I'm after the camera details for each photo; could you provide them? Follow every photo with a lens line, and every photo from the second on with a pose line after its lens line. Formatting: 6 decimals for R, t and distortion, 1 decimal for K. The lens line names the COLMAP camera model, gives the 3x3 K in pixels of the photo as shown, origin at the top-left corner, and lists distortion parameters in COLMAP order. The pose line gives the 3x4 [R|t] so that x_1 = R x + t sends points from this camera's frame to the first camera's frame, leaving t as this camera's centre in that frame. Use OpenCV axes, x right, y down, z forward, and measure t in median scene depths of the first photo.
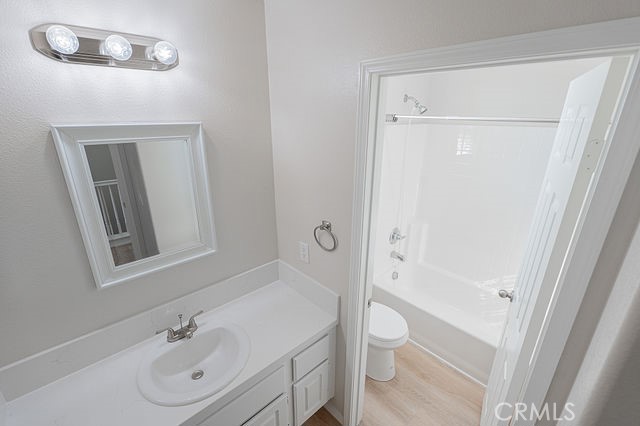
lens RADIAL K [[285.3, 0, 320.0], [0, 285.3, 213.0], [0, 0, 1]] dist [-0.000937, 0.000642]
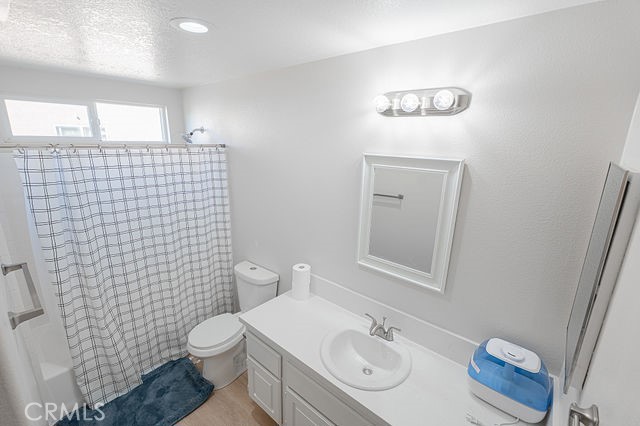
lens RADIAL K [[285.3, 0, 320.0], [0, 285.3, 213.0], [0, 0, 1]] dist [-0.000937, 0.000642]
pose [[0.068367, 0.232675, -0.970149, 0.552843], [-0.340796, 0.919376, 0.196482, -0.184775], [0.937648, 0.317190, 0.142149, 0.495524]]
